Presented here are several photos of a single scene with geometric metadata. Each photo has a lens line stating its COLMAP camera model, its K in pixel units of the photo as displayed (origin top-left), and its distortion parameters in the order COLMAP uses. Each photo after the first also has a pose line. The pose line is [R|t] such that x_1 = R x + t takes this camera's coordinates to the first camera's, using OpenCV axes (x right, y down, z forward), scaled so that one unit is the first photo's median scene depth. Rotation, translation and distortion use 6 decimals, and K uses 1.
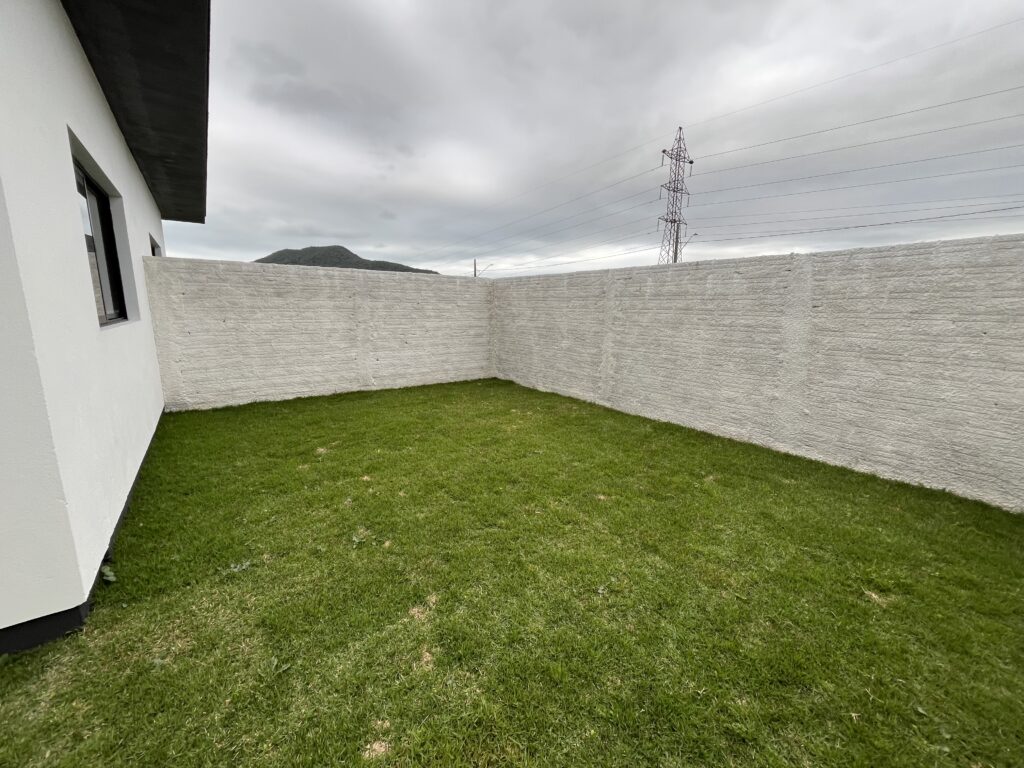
lens RADIAL K [[414.3, 0, 509.5], [0, 414.3, 386.3], [0, 0, 1]] dist [-0.001504, -0.000753]
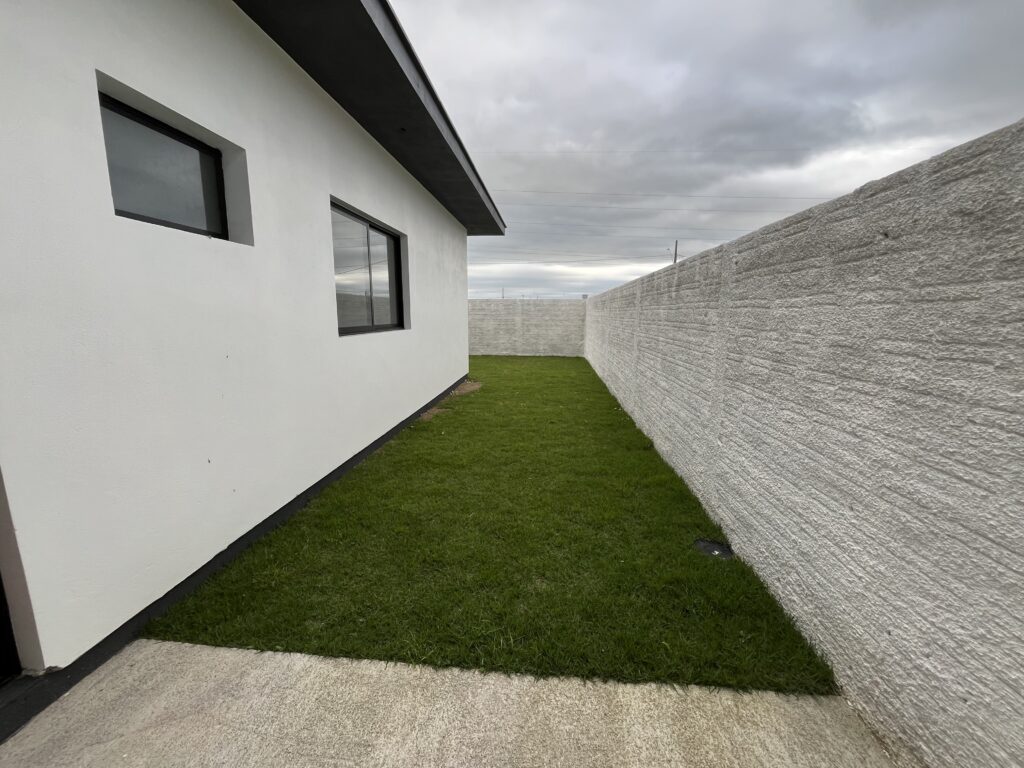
lens RADIAL K [[414.3, 0, 509.6], [0, 414.3, 381.5], [0, 0, 1]] dist [-0.001504, -0.000753]
pose [[0.668121, -0.131992, 0.732251, -1.419641], [0.142856, 0.988586, 0.047852, 0.140981], [-0.730209, 0.072636, 0.679351, -0.925980]]
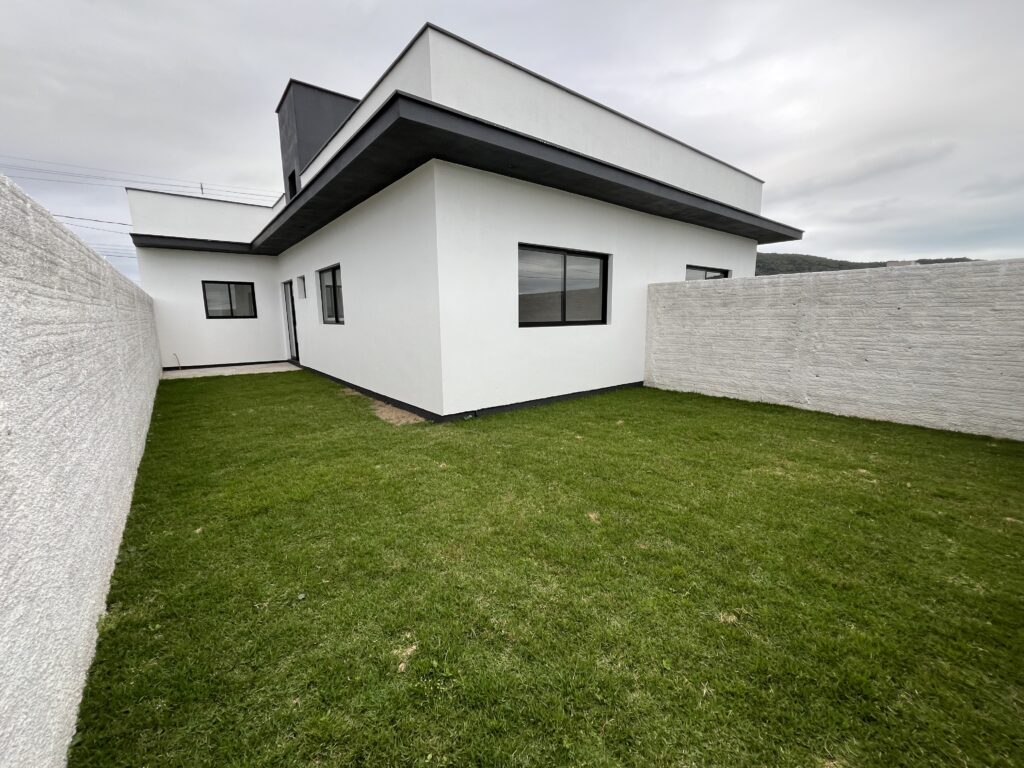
lens RADIAL K [[414.3, 0, 510.0], [0, 414.3, 385.8], [0, 0, 1]] dist [-0.001504, -0.000753]
pose [[0.037248, 0.156287, -0.987009, 0.730521], [-0.177717, 0.972986, 0.147360, -0.082229], [0.983377, 0.169919, 0.064017, 0.469712]]
